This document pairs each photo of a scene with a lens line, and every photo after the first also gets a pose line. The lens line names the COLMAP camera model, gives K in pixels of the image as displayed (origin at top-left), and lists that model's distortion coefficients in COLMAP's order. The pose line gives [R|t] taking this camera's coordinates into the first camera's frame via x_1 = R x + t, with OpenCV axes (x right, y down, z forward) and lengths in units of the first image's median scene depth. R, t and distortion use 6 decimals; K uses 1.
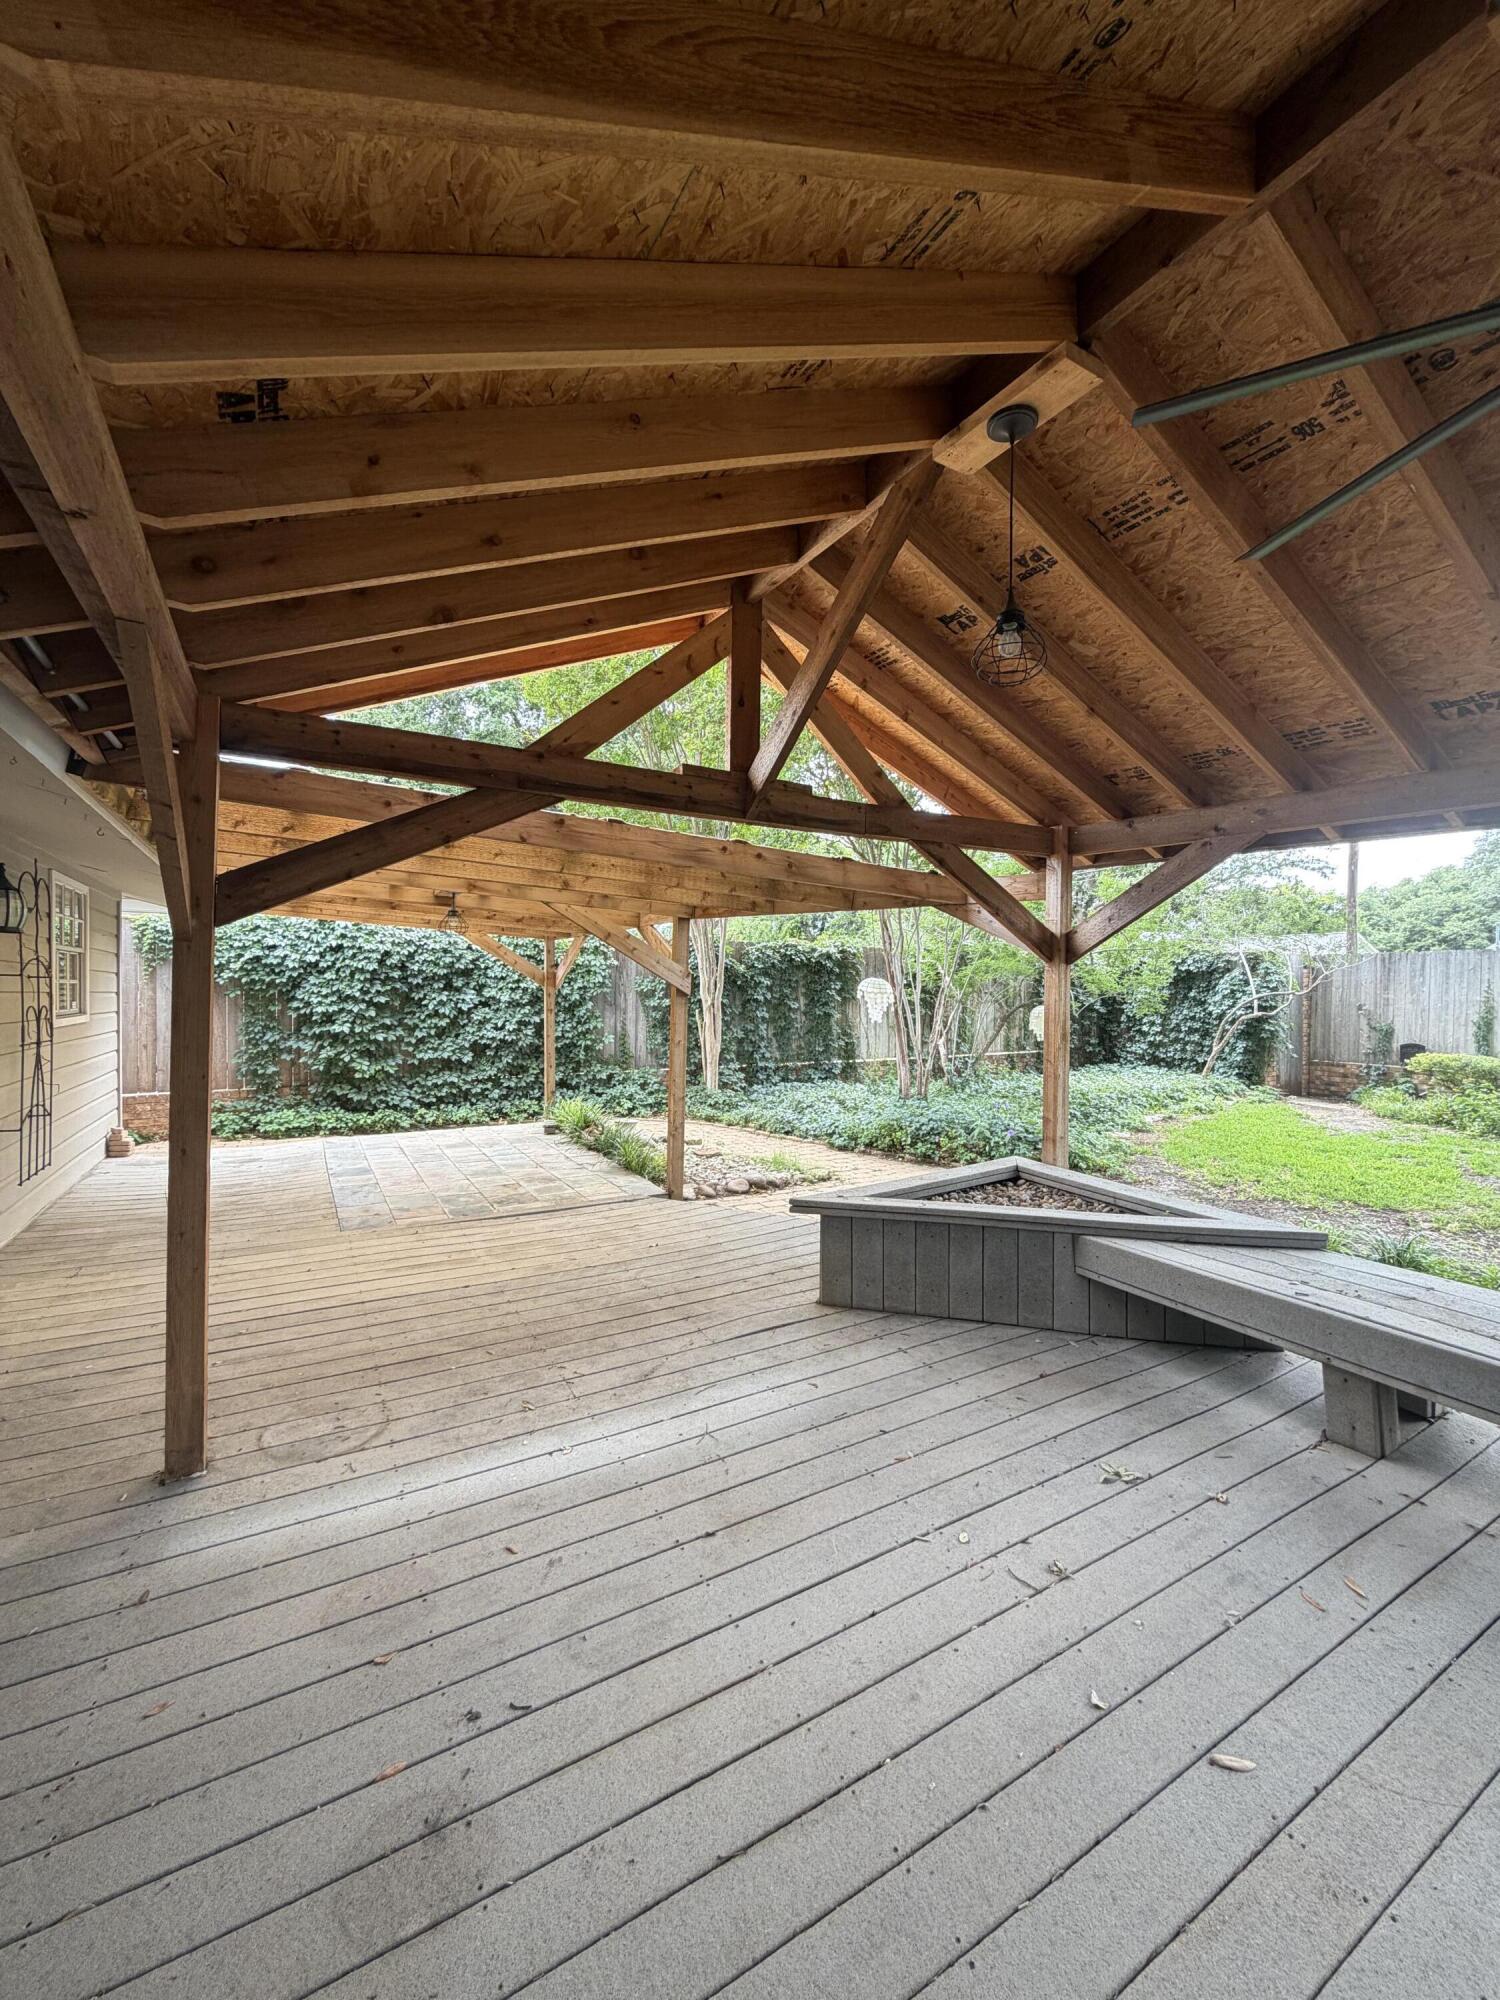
lens RADIAL K [[796.3, 0, 752.4], [0, 796.3, 994.3], [0, 0, 1]] dist [-0.000158, 0.000087]
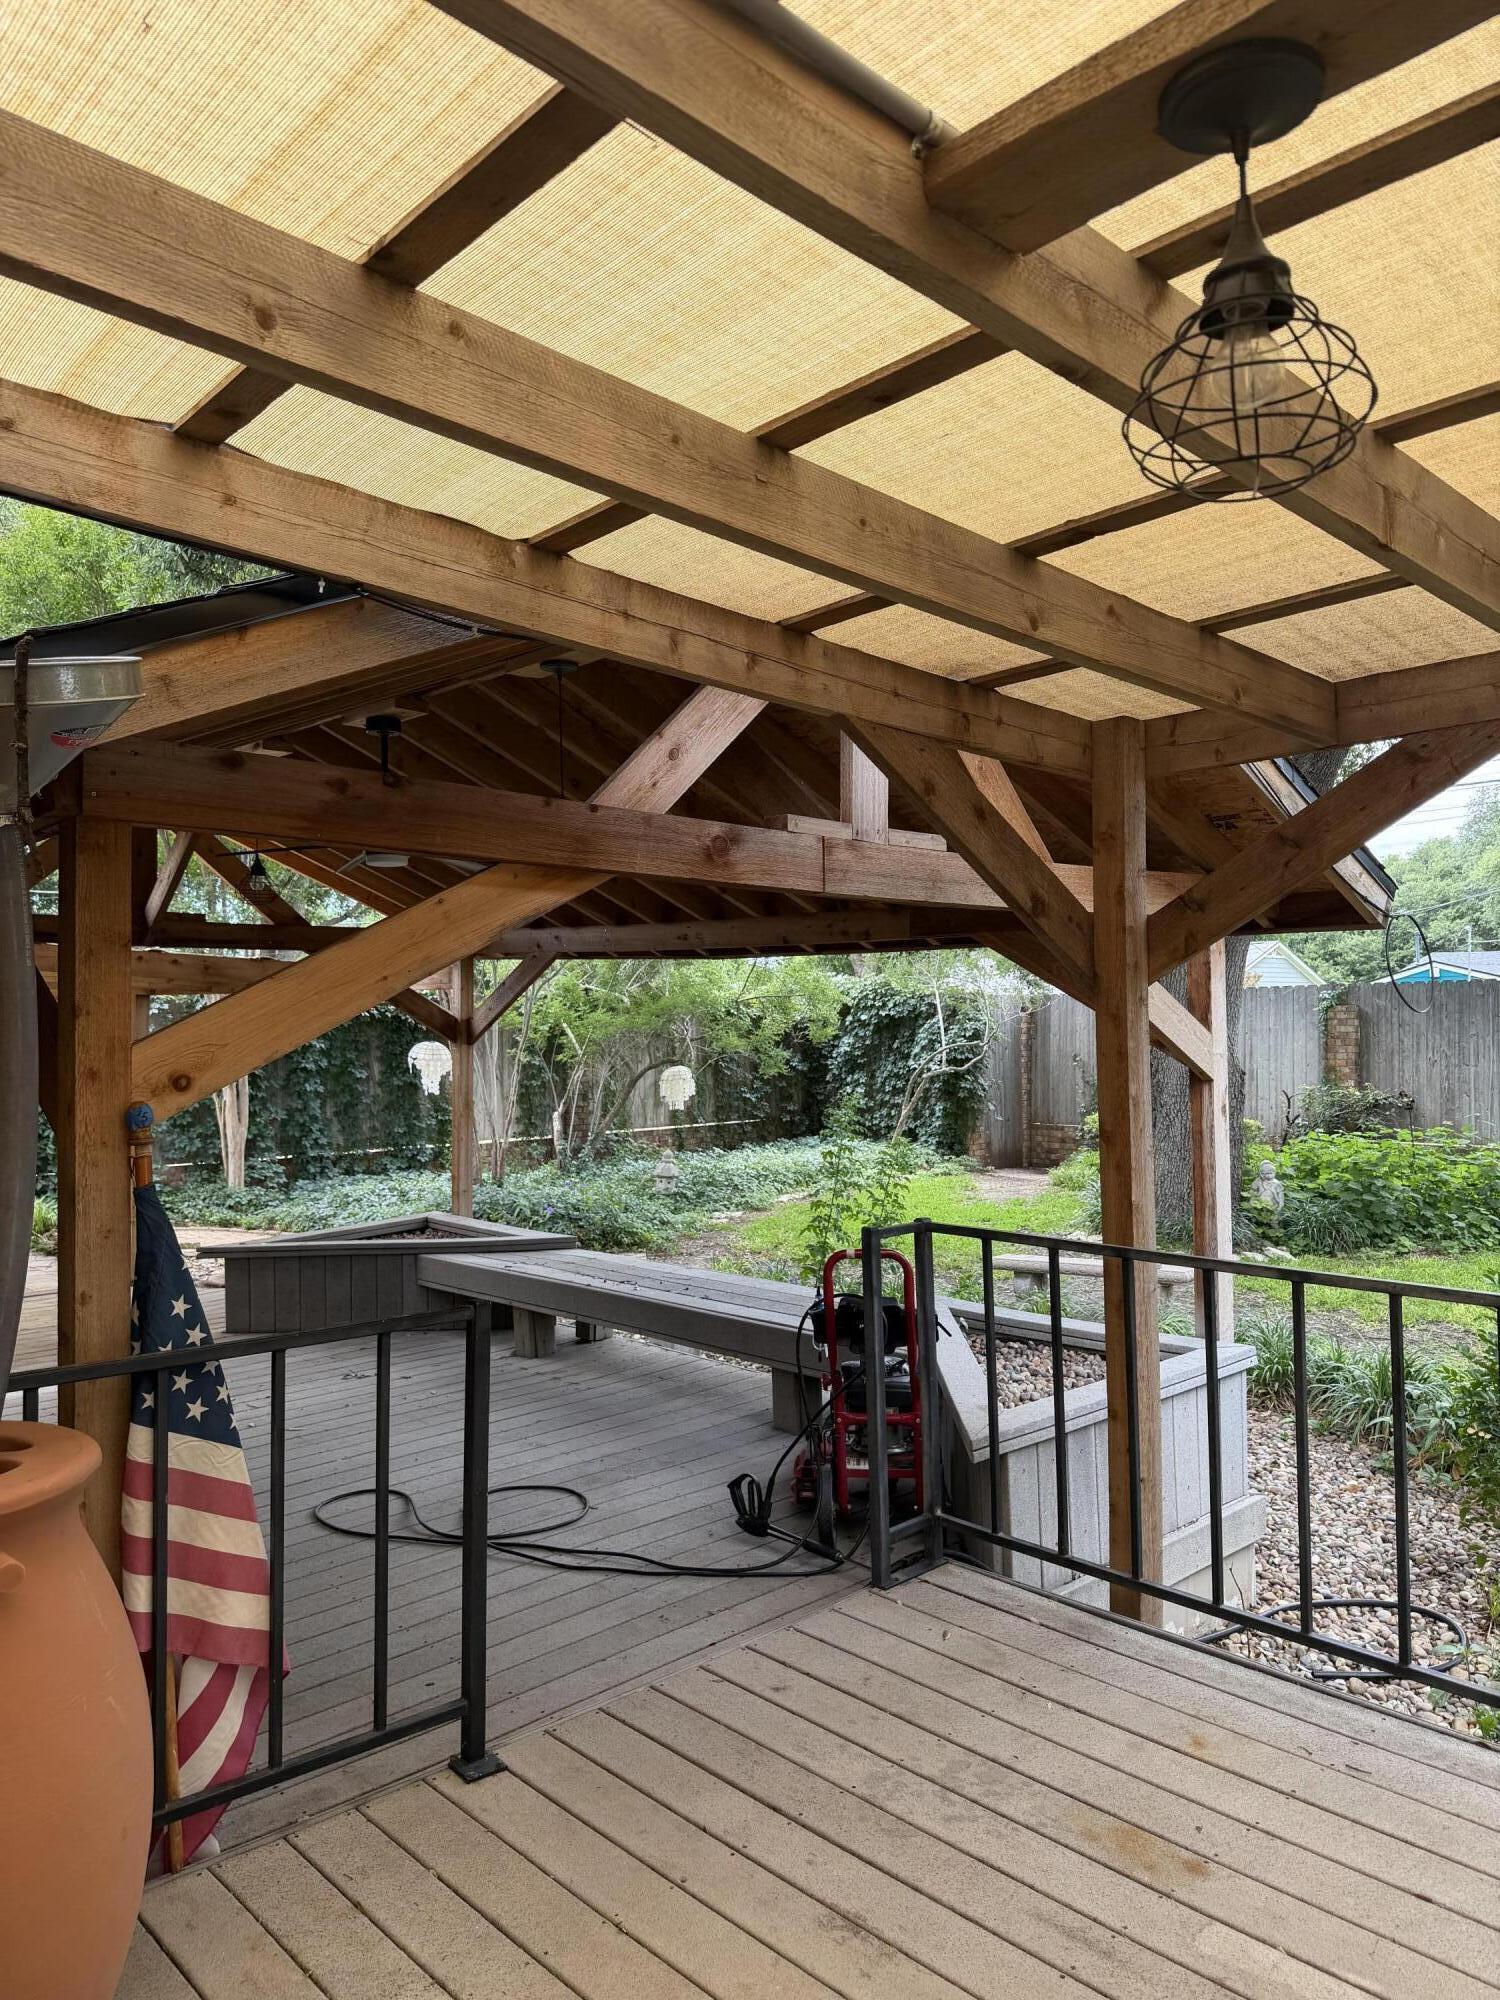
lens RADIAL K [[1401.6, 0, 779.1], [0, 1401.6, 1008.6], [0, 0, 1]] dist [0.009682, -0.003362]
pose [[0.970997, -0.015408, 0.238596, 0.116762], [0.020479, 0.999614, -0.018792, -0.014764], [-0.238214, 0.023133, 0.970937, -0.380171]]
